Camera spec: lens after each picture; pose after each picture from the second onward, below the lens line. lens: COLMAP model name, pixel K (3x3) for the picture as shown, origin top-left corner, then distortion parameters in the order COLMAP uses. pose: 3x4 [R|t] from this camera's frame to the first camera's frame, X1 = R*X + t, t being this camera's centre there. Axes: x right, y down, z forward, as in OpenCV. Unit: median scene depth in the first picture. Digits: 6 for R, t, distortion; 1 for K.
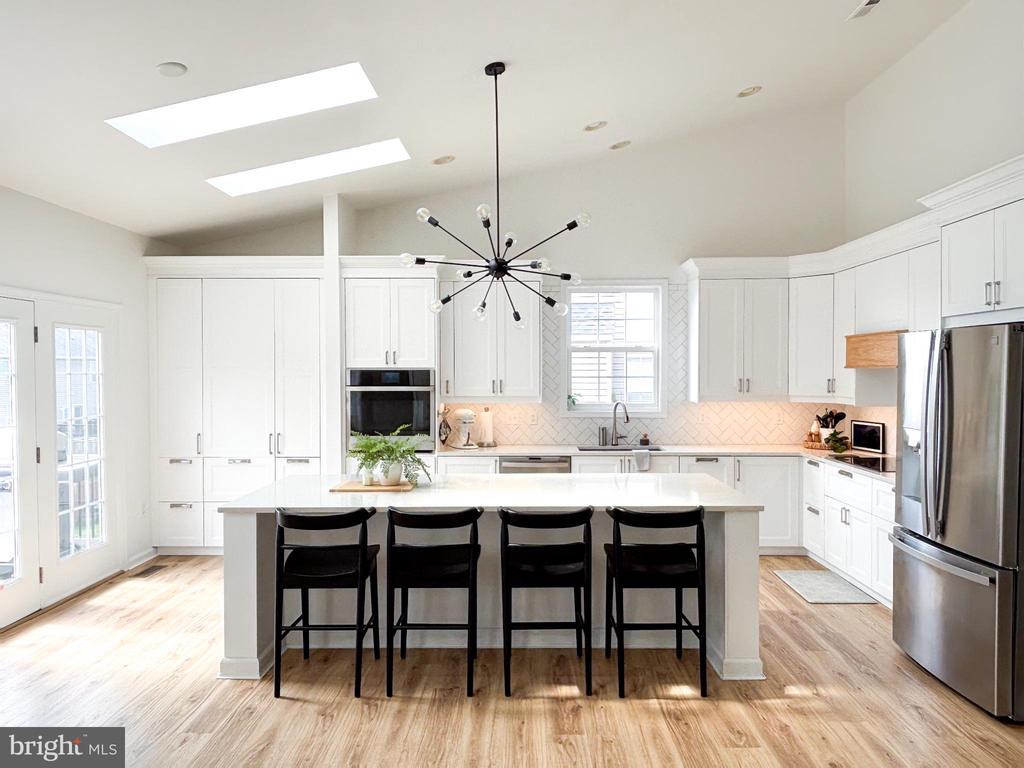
lens RADIAL K [[712.7, 0, 512.3], [0, 712.7, 382.7], [0, 0, 1]] dist [0.015441, -0.021409]
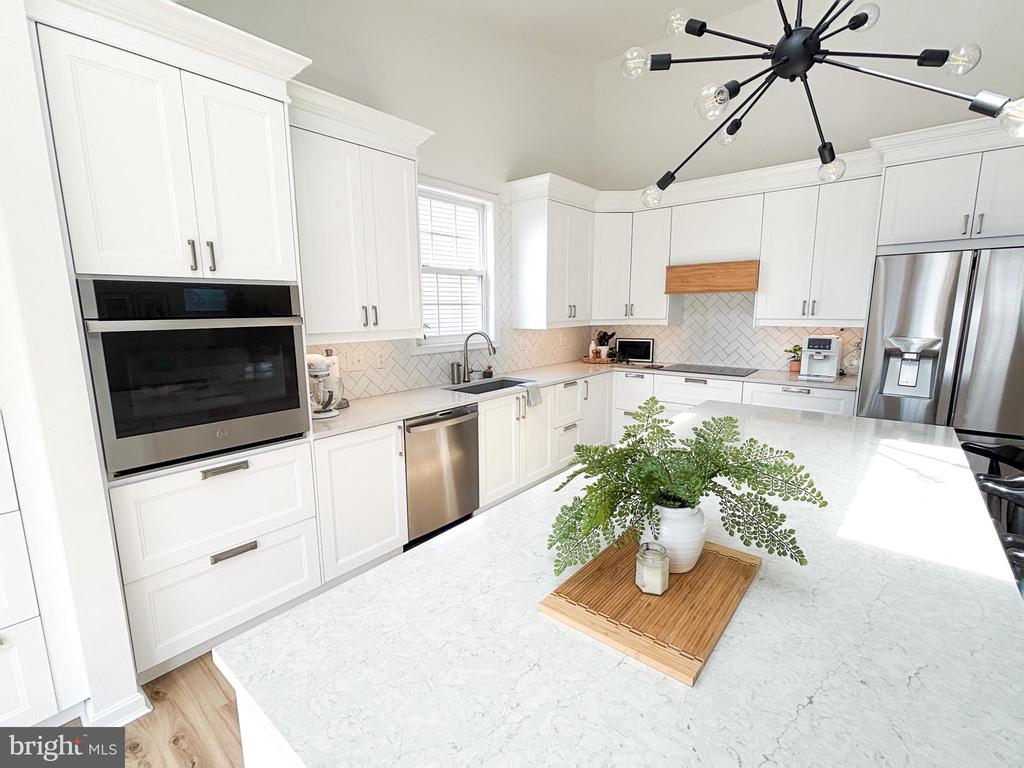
lens RADIAL K [[464.9, 0, 510.1], [0, 464.9, 385.9], [0, 0, 1]] dist [-0.009972, 0.000528]
pose [[0.625366, -0.132820, 0.768945, -0.310562], [0.023772, 0.988193, 0.151358, 0.008246], [-0.779969, -0.076375, 0.621140, 0.703605]]
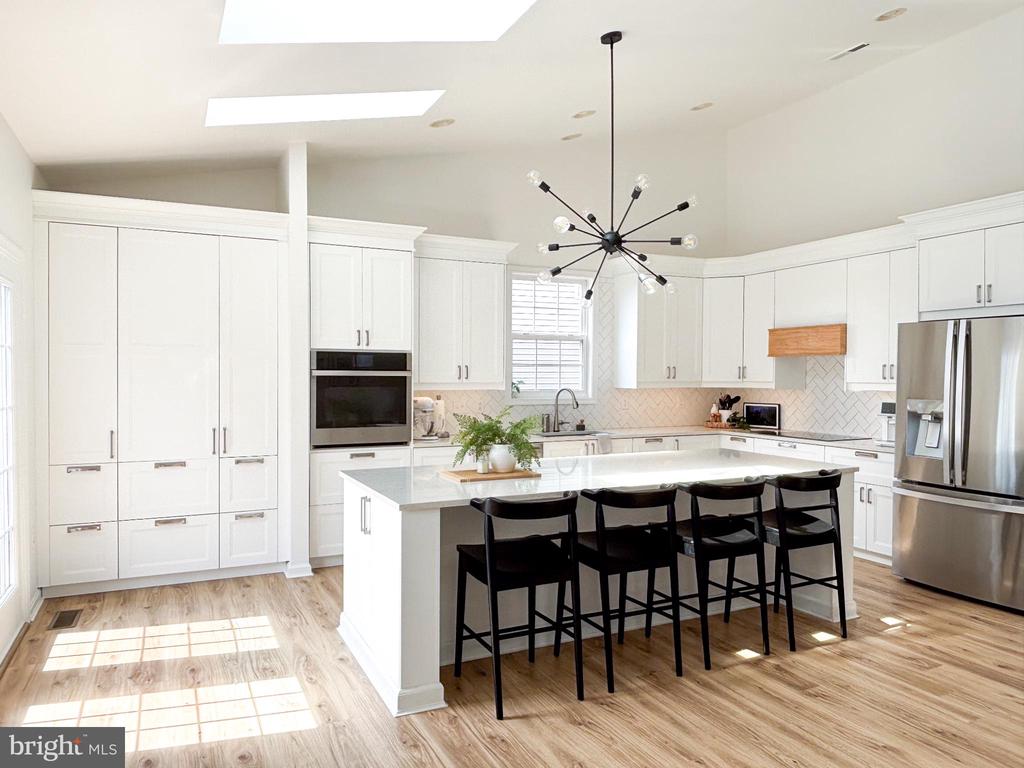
lens RADIAL K [[712.7, 0, 508.1], [0, 712.7, 383.5], [0, 0, 1]] dist [0.015441, -0.021409]
pose [[0.892951, -0.000874, 0.450152, -0.439141], [0.002609, 0.999991, -0.003235, 0.026263], [-0.450145, 0.004063, 0.892946, 0.145511]]
